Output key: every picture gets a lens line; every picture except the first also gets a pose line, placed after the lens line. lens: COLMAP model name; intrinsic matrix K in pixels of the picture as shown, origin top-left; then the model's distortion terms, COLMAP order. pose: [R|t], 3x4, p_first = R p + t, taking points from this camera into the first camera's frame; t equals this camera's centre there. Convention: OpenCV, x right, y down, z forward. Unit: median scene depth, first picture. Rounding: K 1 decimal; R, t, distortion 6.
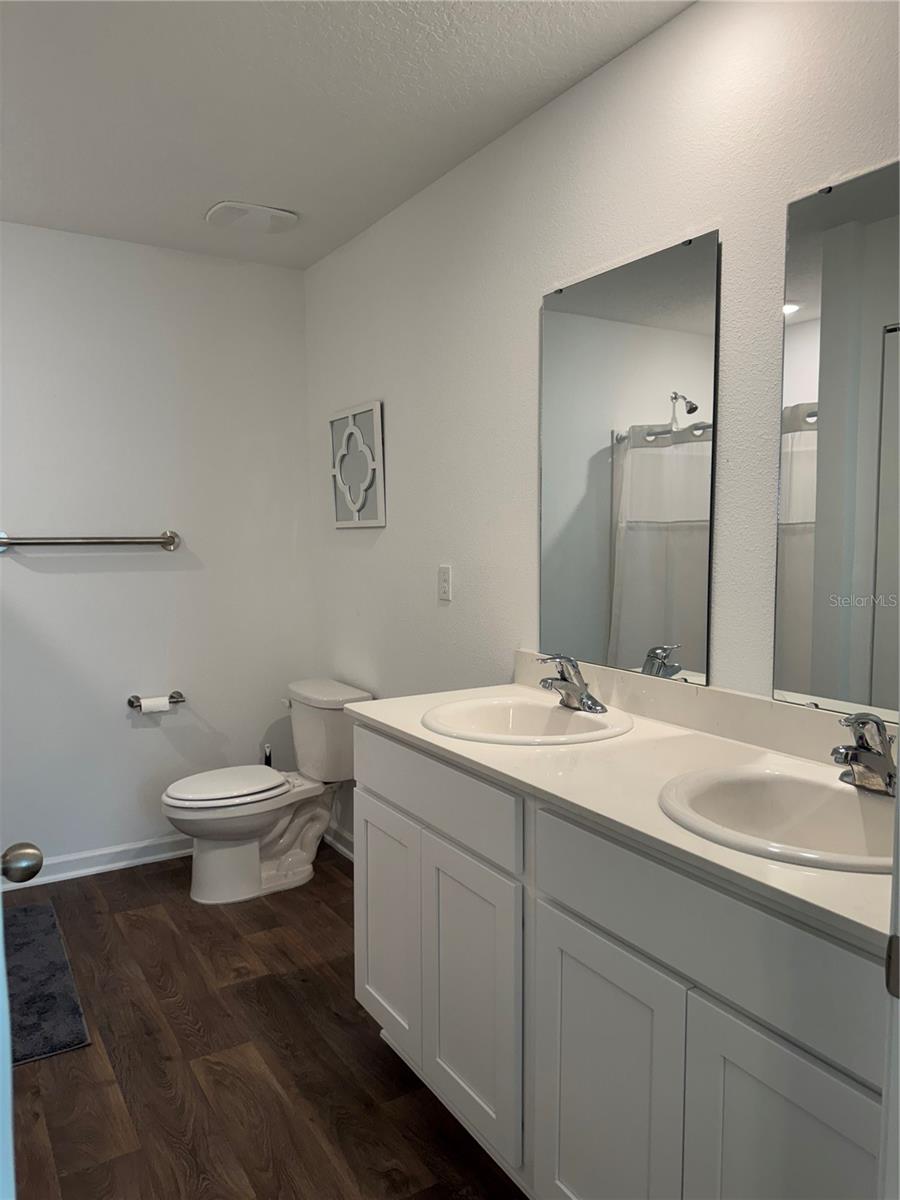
lens RADIAL K [[858.9, 0, 450.0], [0, 858.9, 600.0], [0, 0, 1]] dist [0.007241, -0.000367]
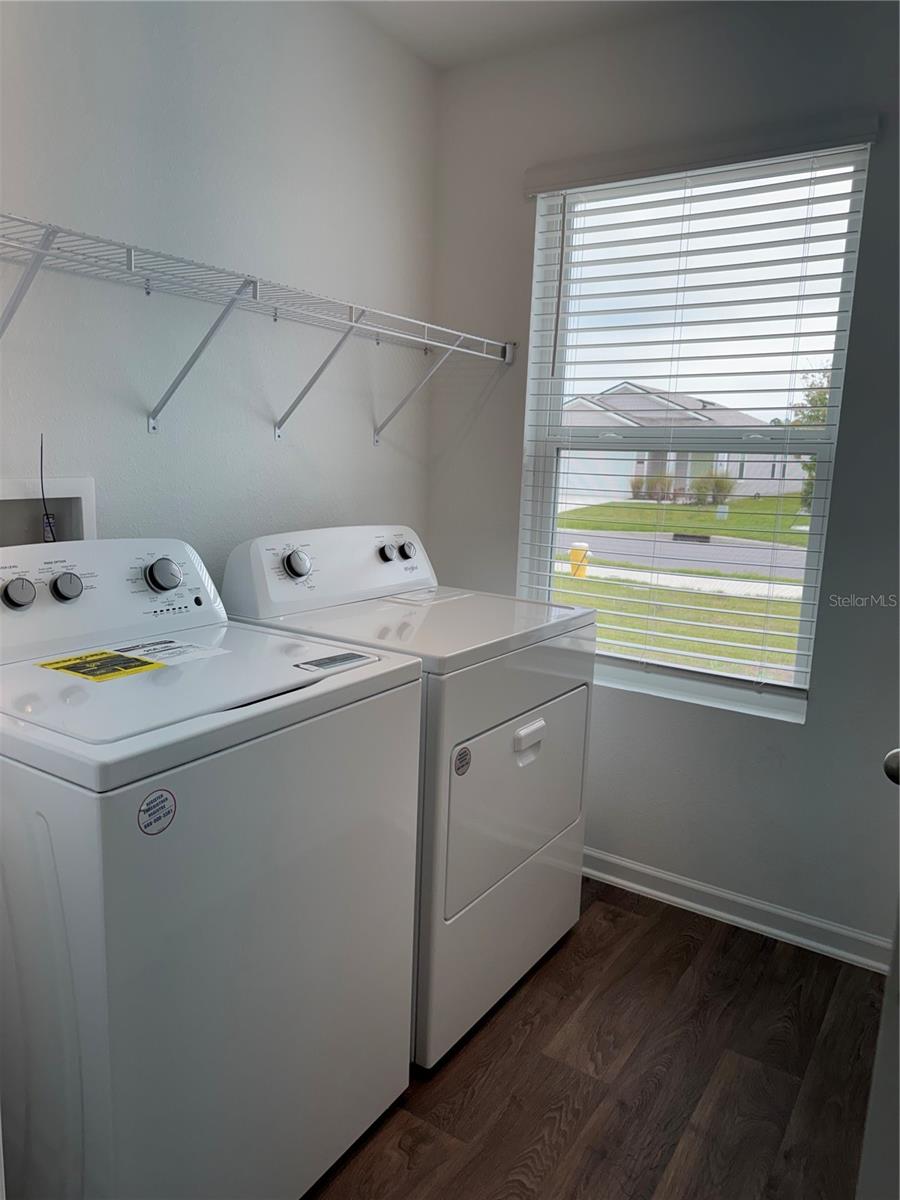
lens RADIAL K [[836.0, 0, 446.0], [0, 836.0, 630.2], [0, 0, 1]] dist [0.004454, 0.003097]
pose [[-0.420662, -0.203592, 0.884078, -0.909296], [0.032298, 0.970515, 0.238865, -0.099969], [-0.906642, 0.129035, -0.401684, 1.484009]]
